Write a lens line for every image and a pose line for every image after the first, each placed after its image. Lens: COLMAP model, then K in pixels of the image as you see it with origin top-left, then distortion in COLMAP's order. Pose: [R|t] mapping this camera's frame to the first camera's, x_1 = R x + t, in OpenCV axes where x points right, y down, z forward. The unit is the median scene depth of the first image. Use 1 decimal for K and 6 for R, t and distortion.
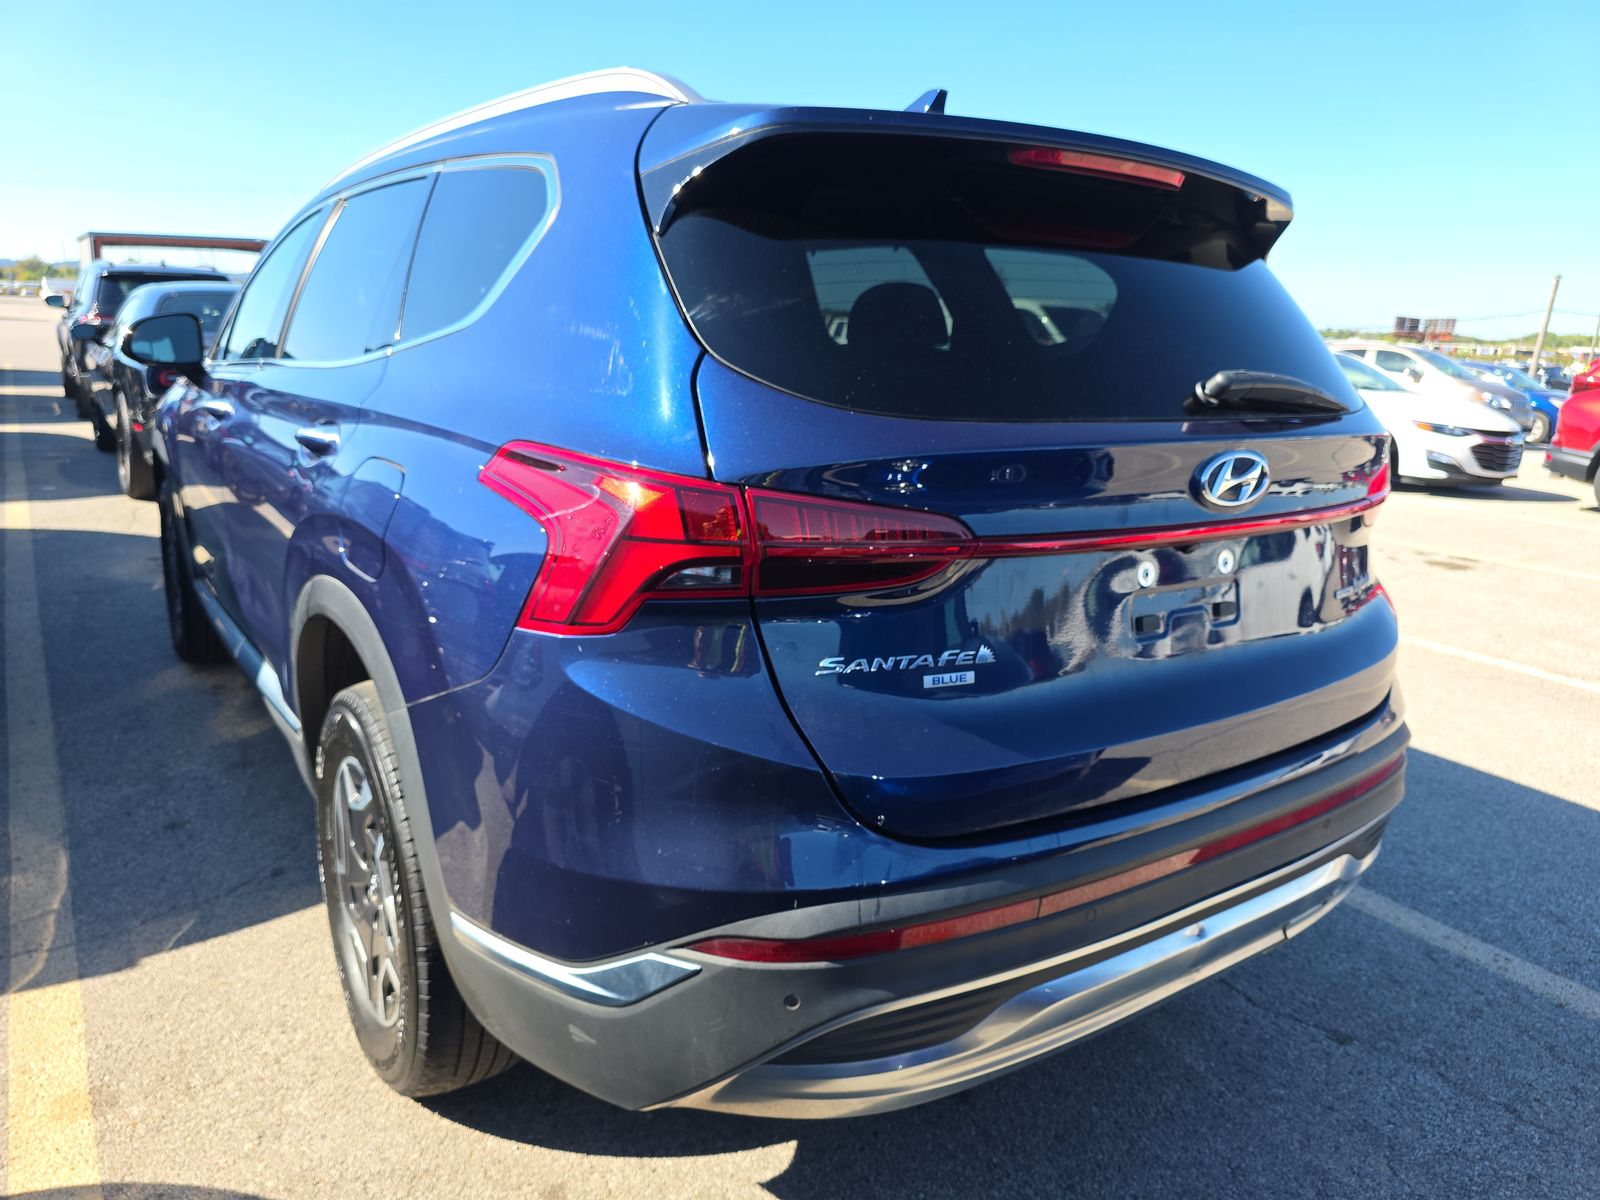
lens RADIAL K [[1082.5, 0, 800.0], [0, 1082.5, 600.0], [0, 0, 1]] dist [0.017525, -0.009166]
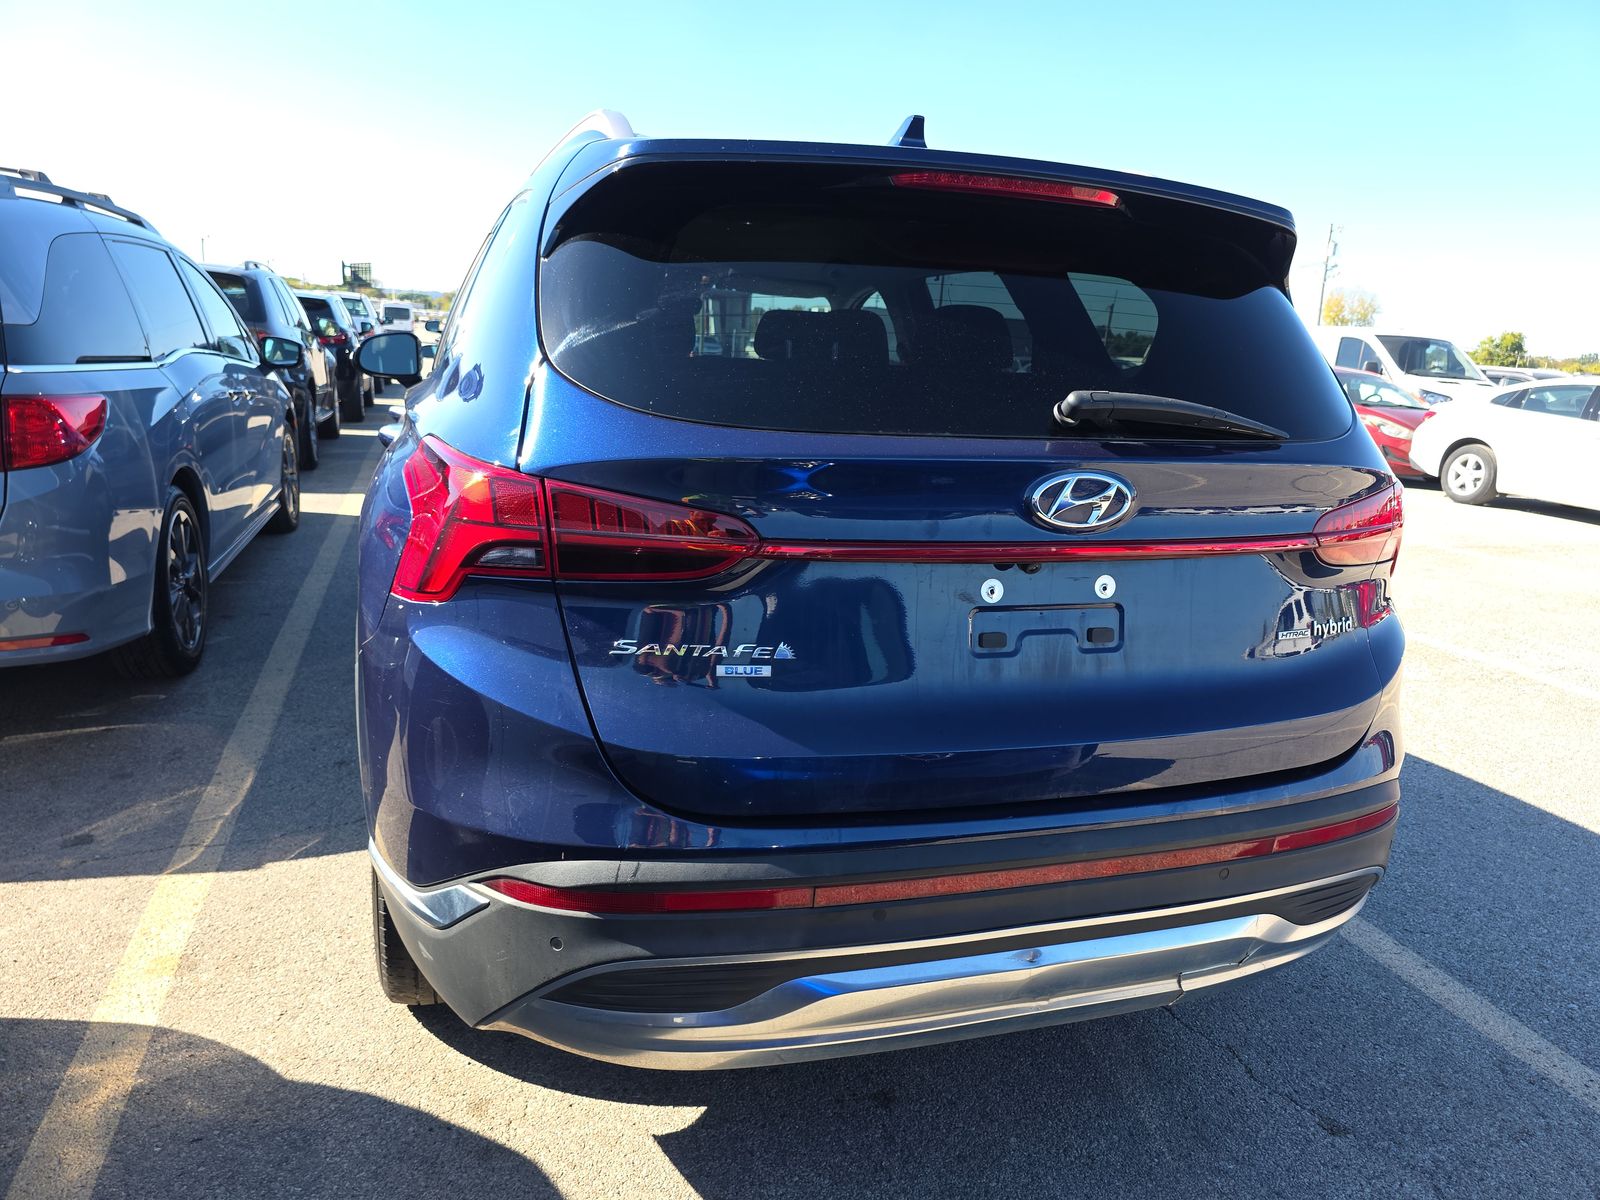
lens RADIAL K [[1069.5, 0, 800.1], [0, 1069.5, 610.7], [0, 0, 1]] dist [0.023089, -0.005532]
pose [[0.961420, 0.075332, -0.264570, 0.353721], [-0.078720, 0.996894, -0.002211, 0.009133], [0.263582, 0.022952, 0.964364, -0.001807]]
